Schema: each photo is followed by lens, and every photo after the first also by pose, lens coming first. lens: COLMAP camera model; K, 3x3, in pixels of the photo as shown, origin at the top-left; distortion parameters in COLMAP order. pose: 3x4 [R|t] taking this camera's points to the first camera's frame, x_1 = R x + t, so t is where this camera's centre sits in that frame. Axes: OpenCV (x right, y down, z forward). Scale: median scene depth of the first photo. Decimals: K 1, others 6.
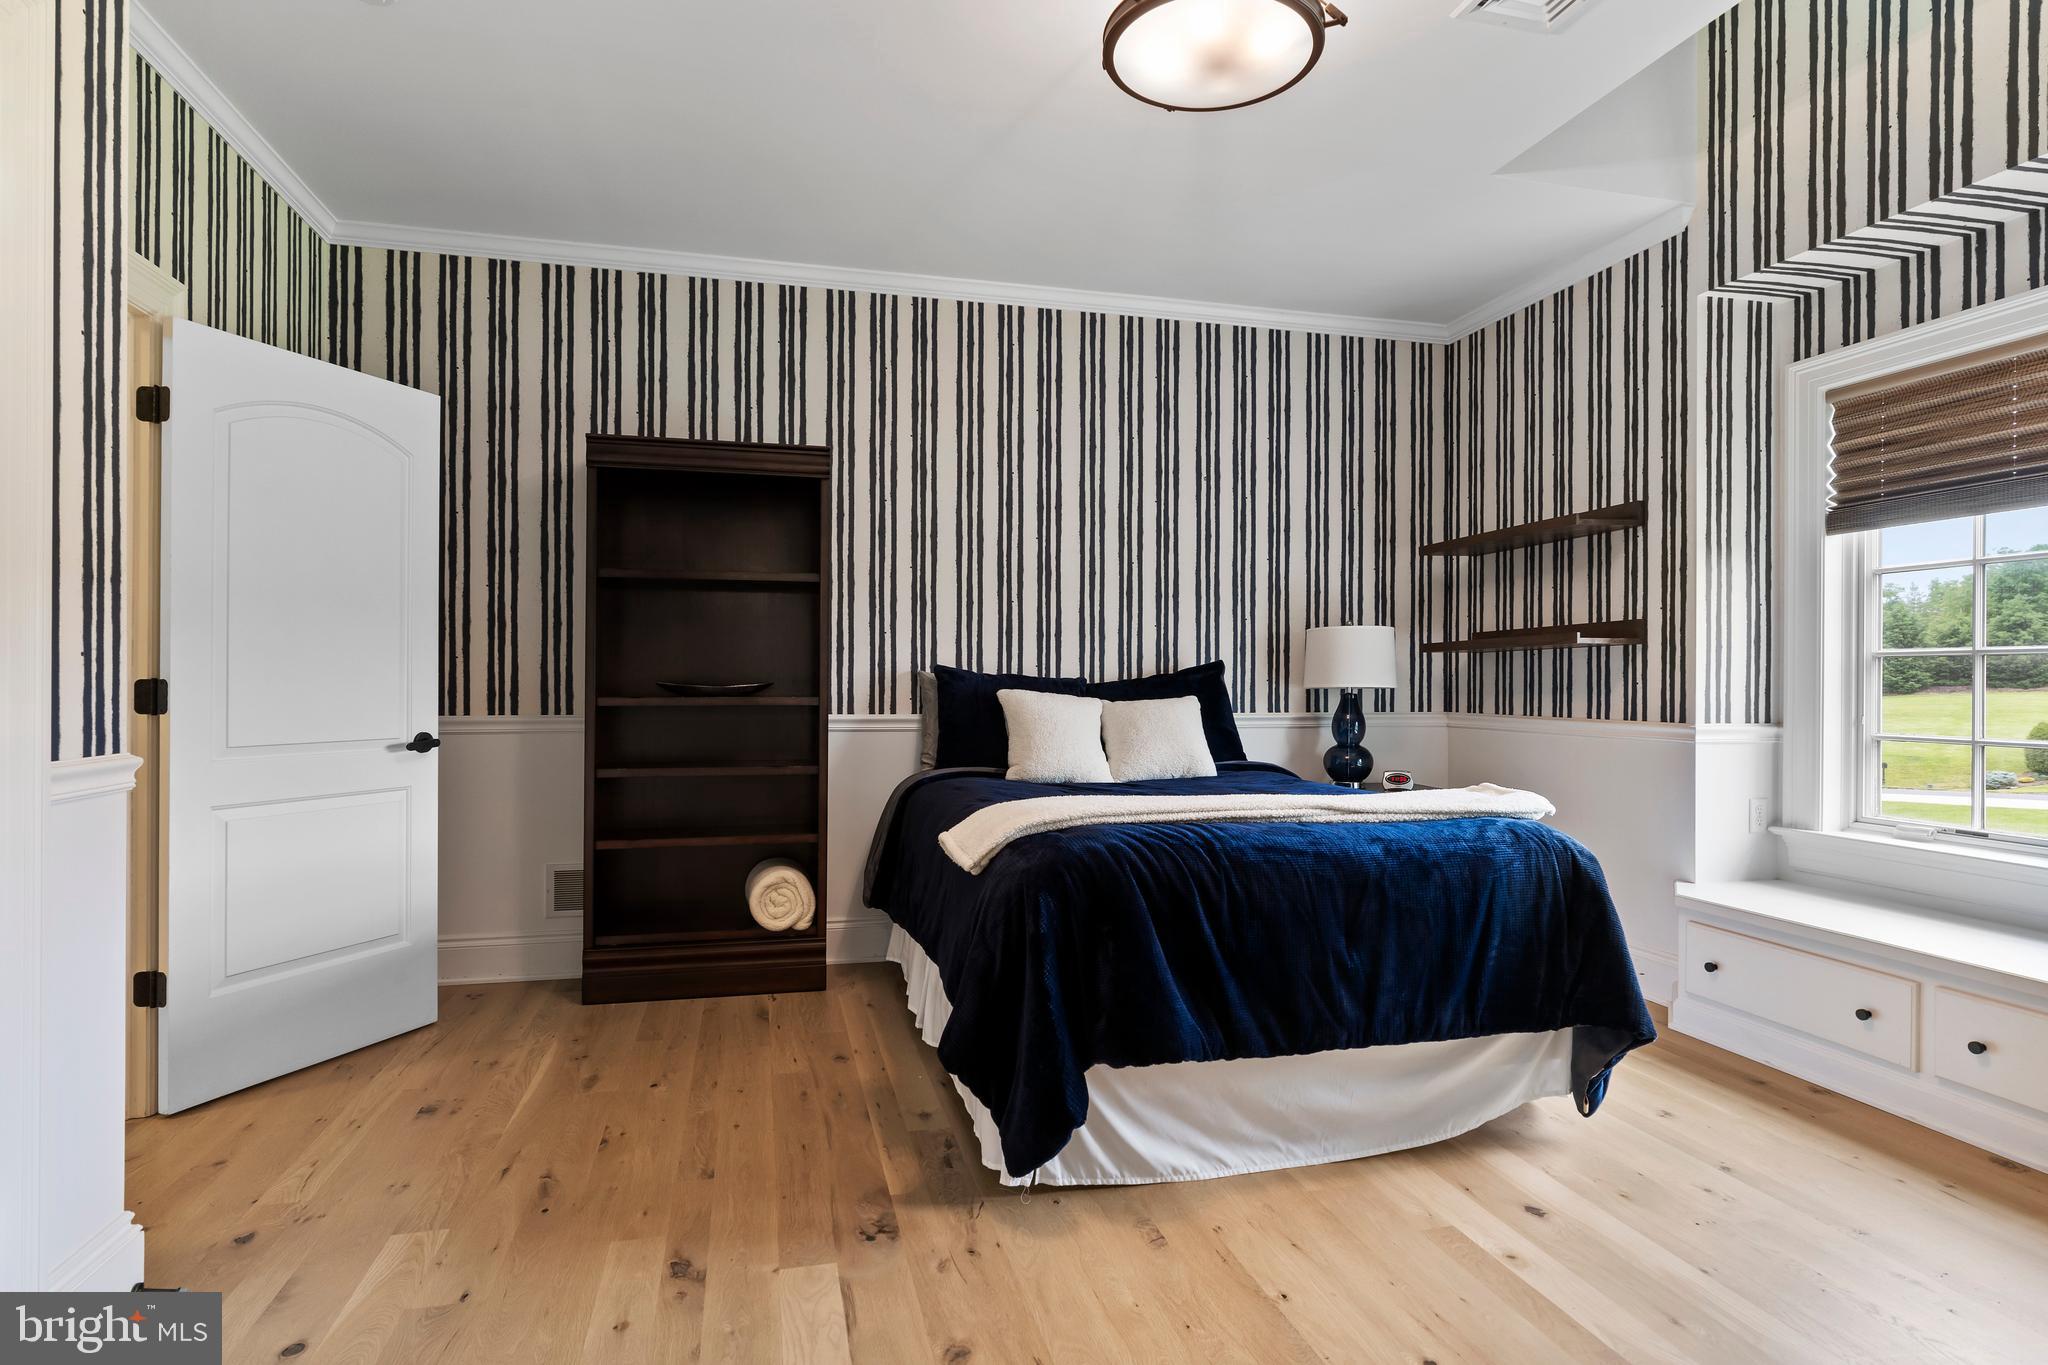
lens RADIAL K [[1069.1, 0, 1013.7], [0, 1069.1, 682.8], [0, 0, 1]] dist [-0.003811, 0.005110]
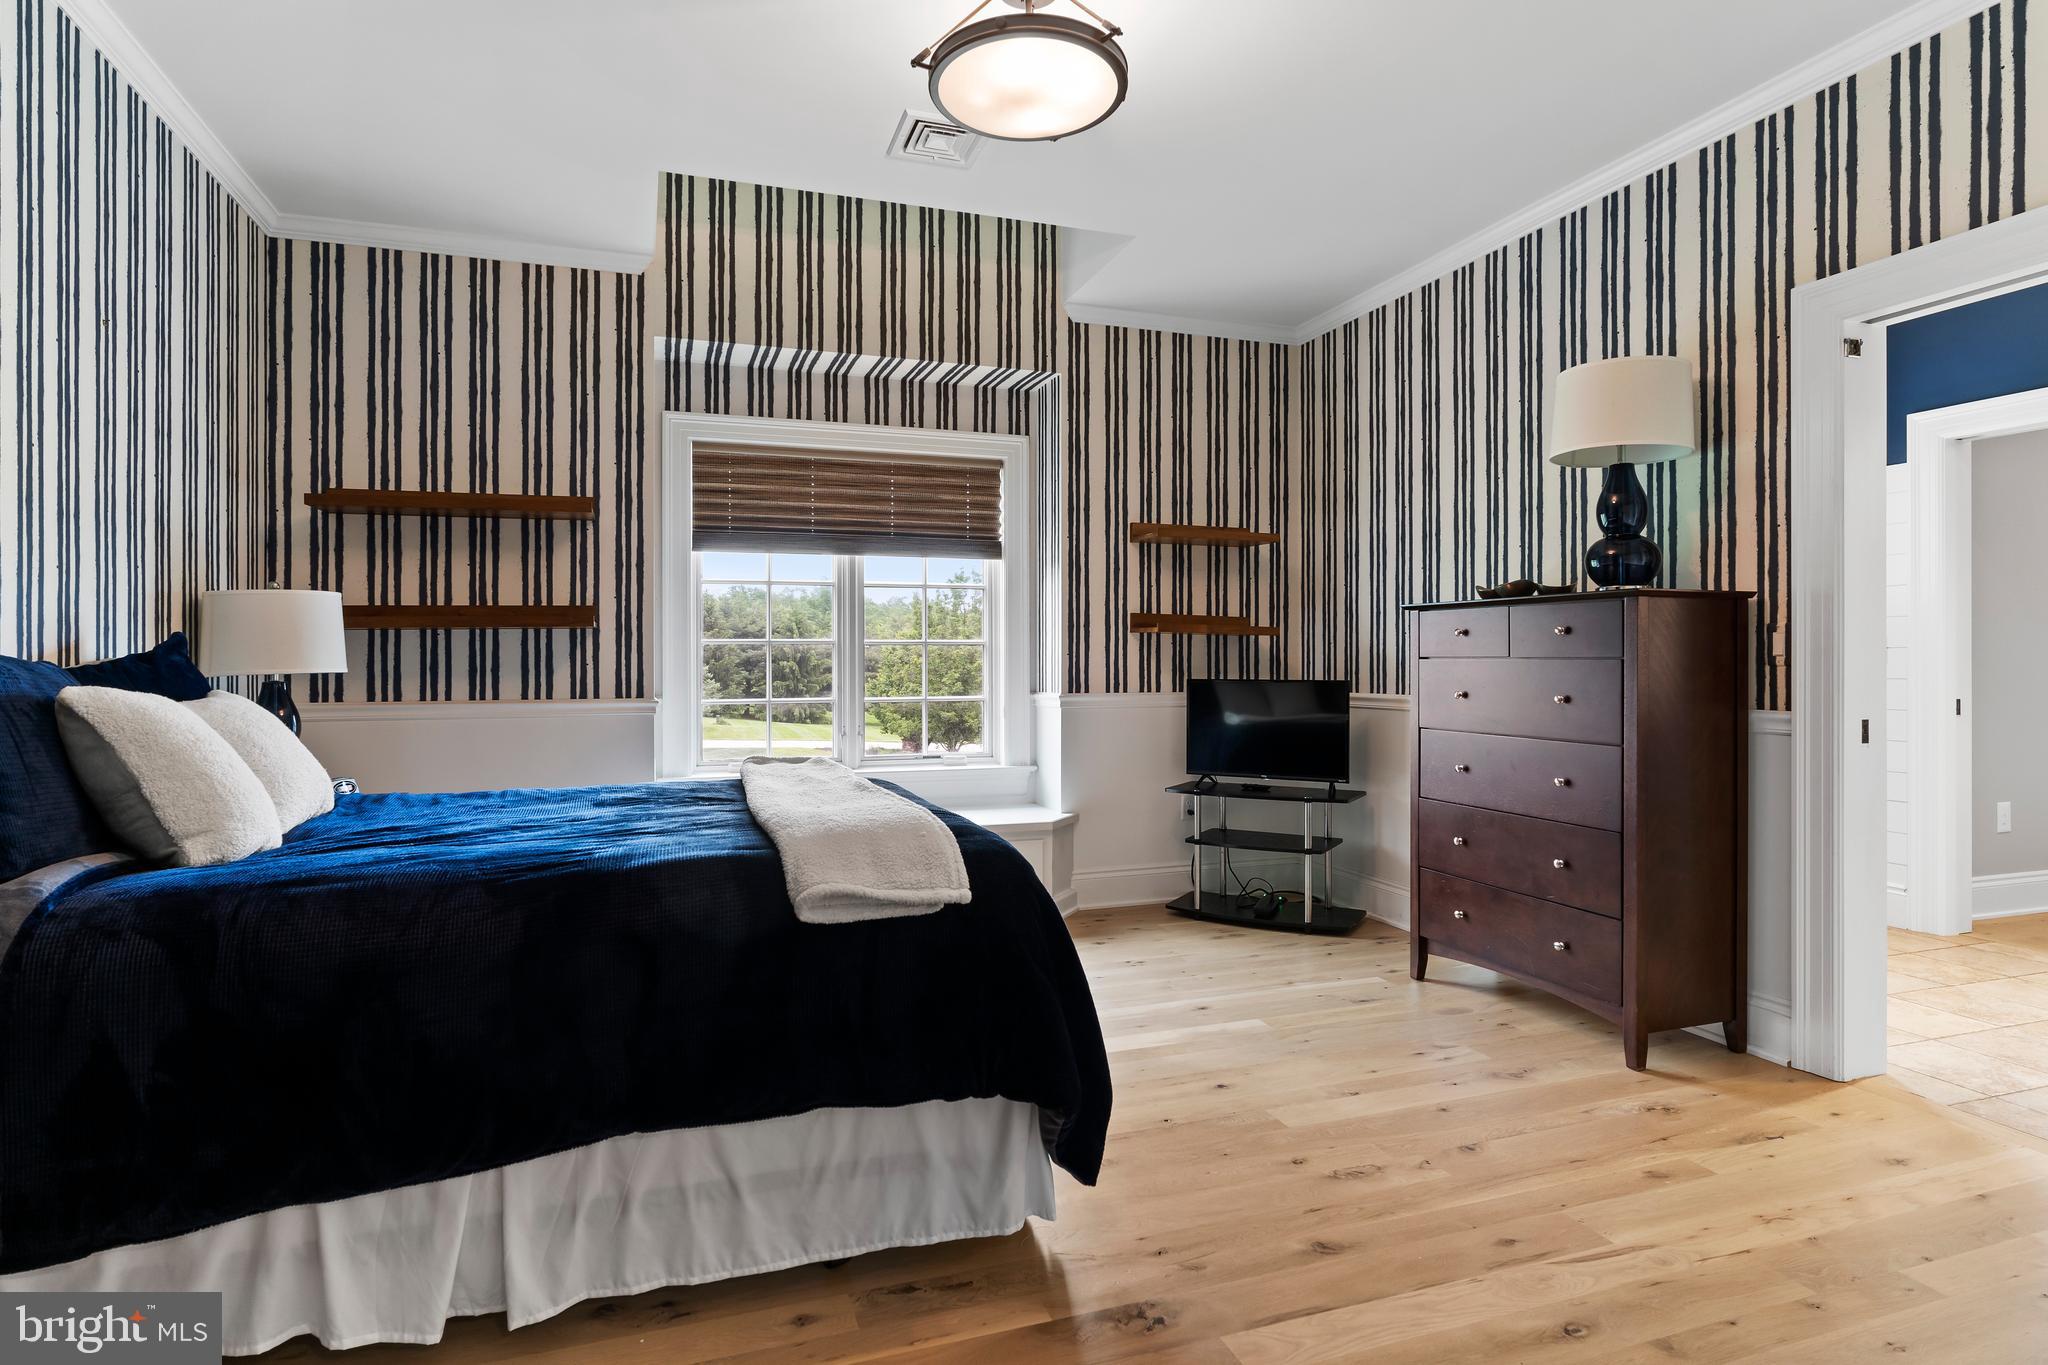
lens RADIAL K [[1069.1, 0, 1010.4], [0, 1069.1, 663.2], [0, 0, 1]] dist [-0.003811, 0.005110]
pose [[-0.084547, -0.005811, 0.996403, -0.549977], [0.005509, 0.999965, 0.006299, -0.004934], [-0.996404, 0.006021, -0.084512, 0.674885]]
